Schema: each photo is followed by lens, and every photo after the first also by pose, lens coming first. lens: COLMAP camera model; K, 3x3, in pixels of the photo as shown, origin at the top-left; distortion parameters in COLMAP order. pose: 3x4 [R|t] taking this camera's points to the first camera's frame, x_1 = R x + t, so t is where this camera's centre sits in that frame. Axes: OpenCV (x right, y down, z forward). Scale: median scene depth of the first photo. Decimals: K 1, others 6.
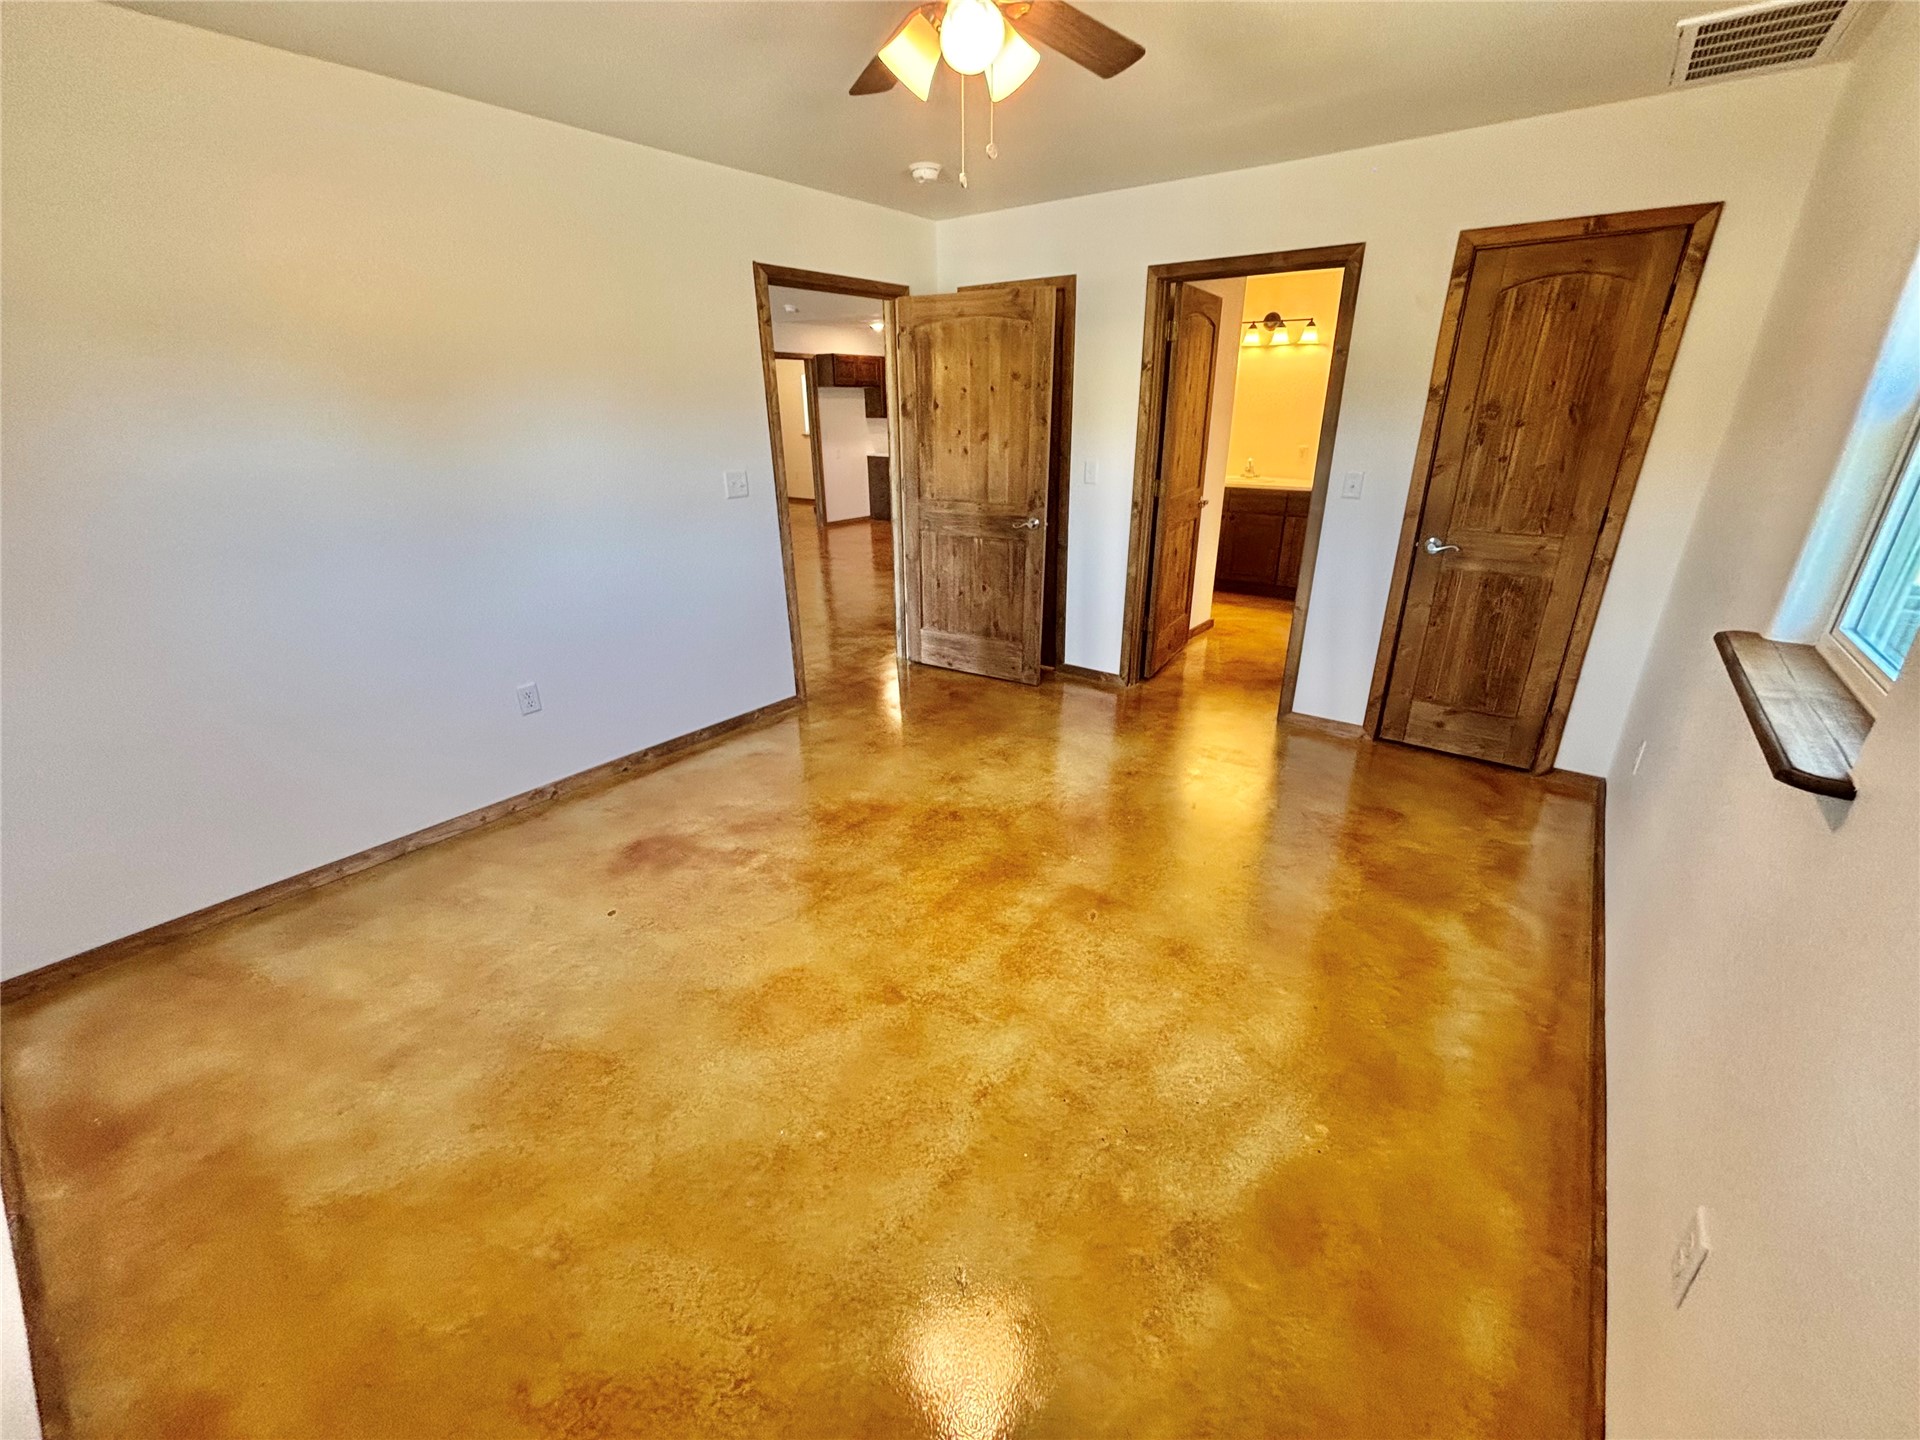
lens RADIAL K [[774.8, 0, 955.3], [0, 774.8, 717.6], [0, 0, 1]] dist [0.000345, -0.000379]
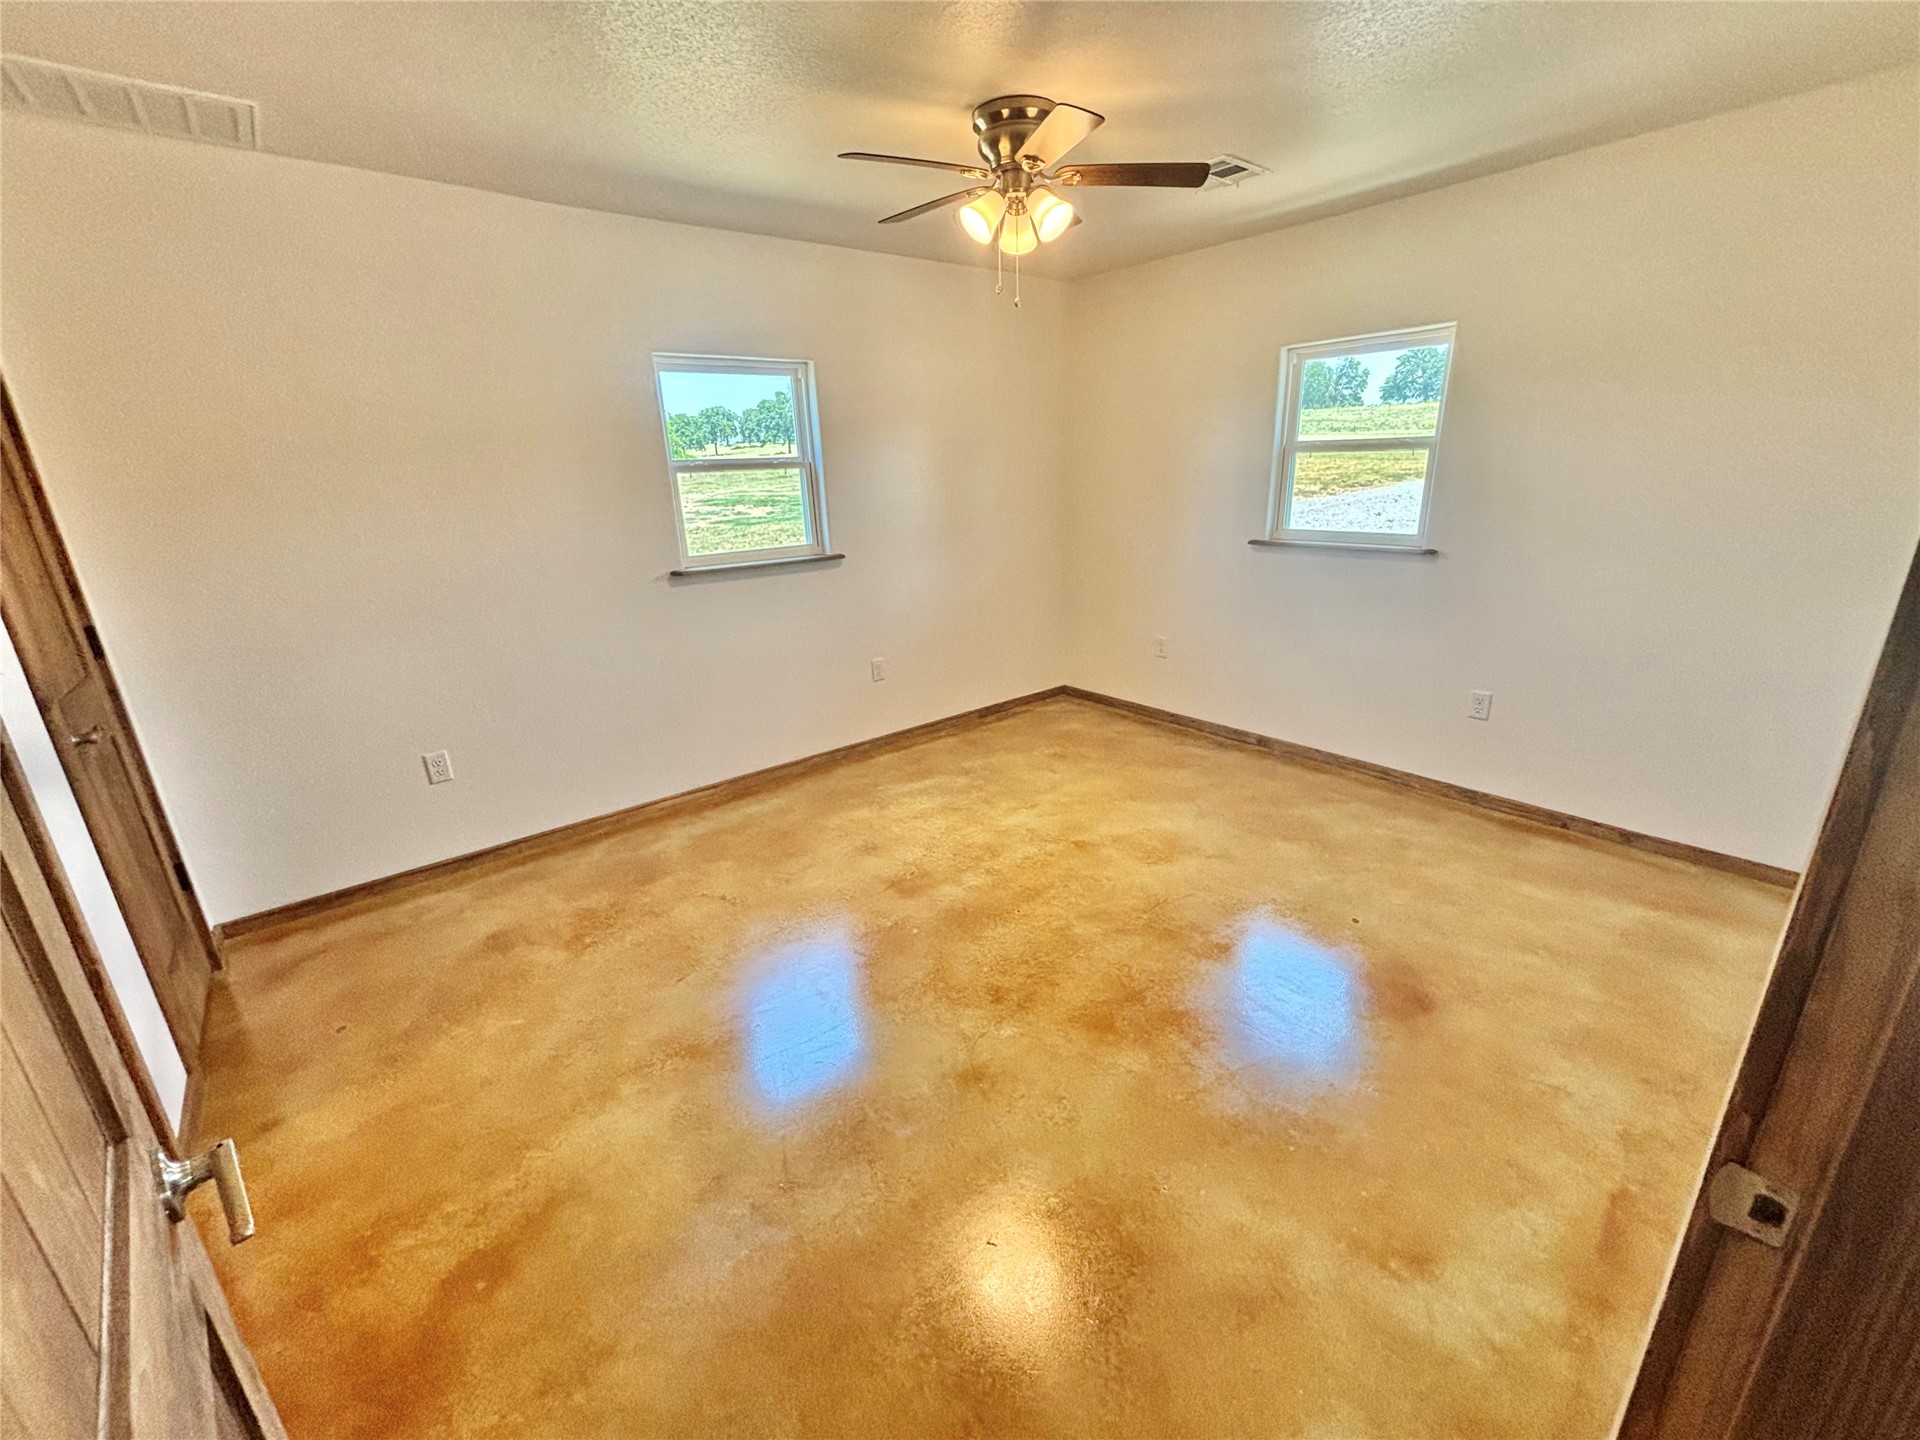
lens RADIAL K [[774.8, 0, 955.3], [0, 774.8, 717.6], [0, 0, 1]] dist [0.000345, -0.000379]
pose [[-0.974196, -0.034440, 0.223062, -0.161799], [0.118396, 0.763427, 0.634950, -0.754663], [-0.192159, 0.644975, -0.739650, 1.892824]]
